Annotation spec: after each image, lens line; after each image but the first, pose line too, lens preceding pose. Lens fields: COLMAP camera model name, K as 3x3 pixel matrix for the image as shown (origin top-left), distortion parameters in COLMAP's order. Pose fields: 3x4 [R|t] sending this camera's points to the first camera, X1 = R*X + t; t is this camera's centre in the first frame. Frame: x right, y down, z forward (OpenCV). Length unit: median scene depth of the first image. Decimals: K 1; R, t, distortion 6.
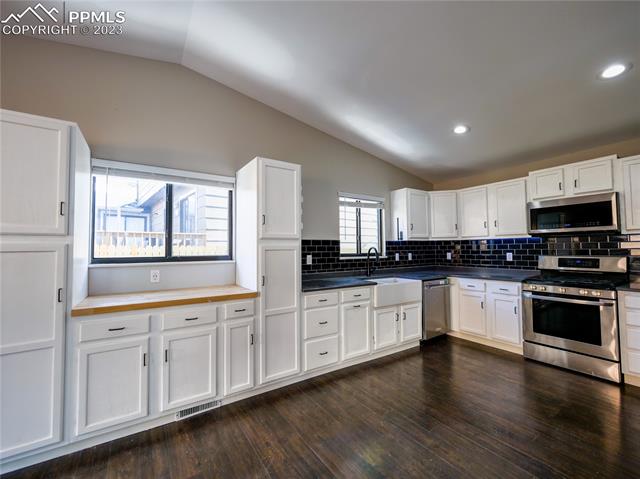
lens RADIAL K [[270.8, 0, 315.2], [0, 270.8, 238.7], [0, 0, 1]] dist [-0.002228, -0.000798]
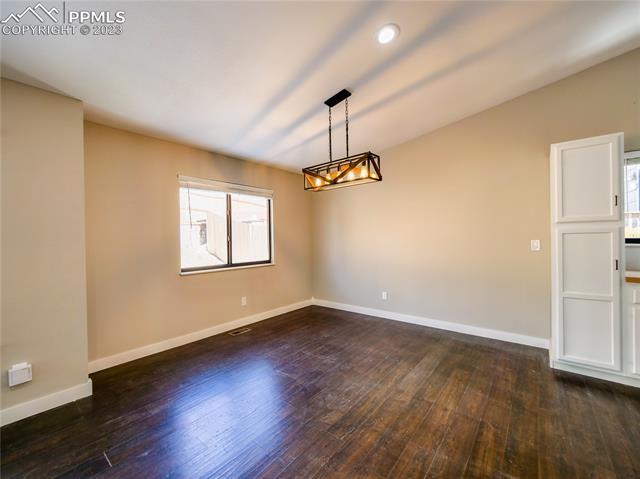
lens RADIAL K [[270.8, 0, 315.2], [0, 270.8, 238.7], [0, 0, 1]] dist [-0.002228, -0.000798]
pose [[0.300378, 0.009971, -0.953768, -0.059927], [0.049769, 0.998419, 0.026111, -0.018173], [0.952521, -0.055311, 0.299407, -0.476111]]
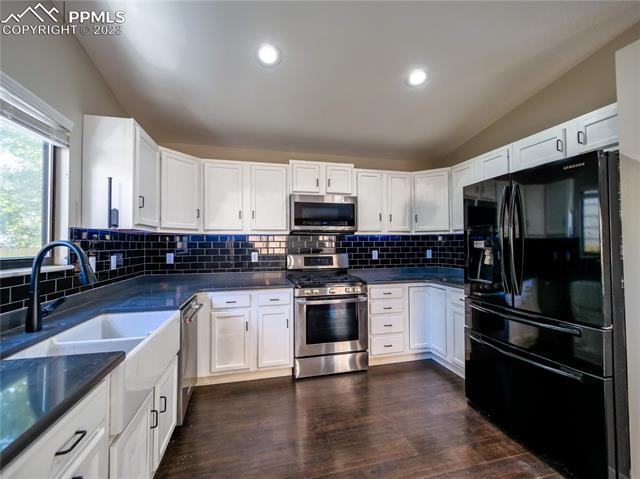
lens RADIAL K [[270.8, 0, 315.2], [0, 270.8, 238.7], [0, 0, 1]] dist [-0.002228, -0.000798]
pose [[0.334063, 0.034646, 0.941914, 0.001049], [-0.032140, 0.999162, -0.025353, 0.034152], [-0.942003, -0.021804, 0.334896, 0.728193]]
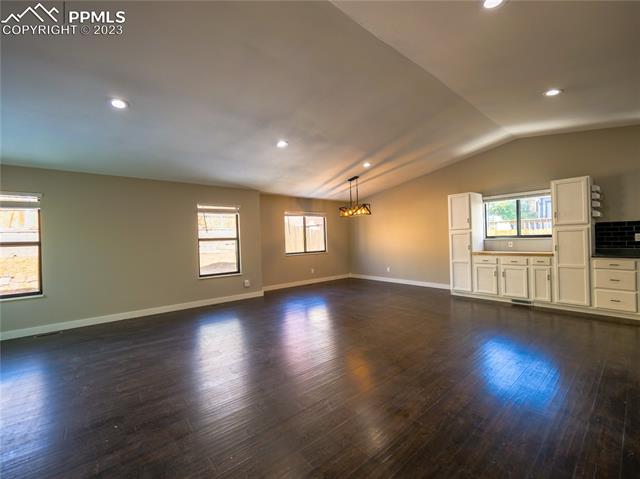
lens RADIAL K [[270.8, 0, 315.2], [0, 270.8, 238.7], [0, 0, 1]] dist [-0.002228, -0.000798]
pose [[0.114030, 0.006418, -0.993457, 1.178445], [0.068717, 0.997533, 0.014332, -0.039115], [0.991098, -0.069902, 0.113308, -0.679289]]
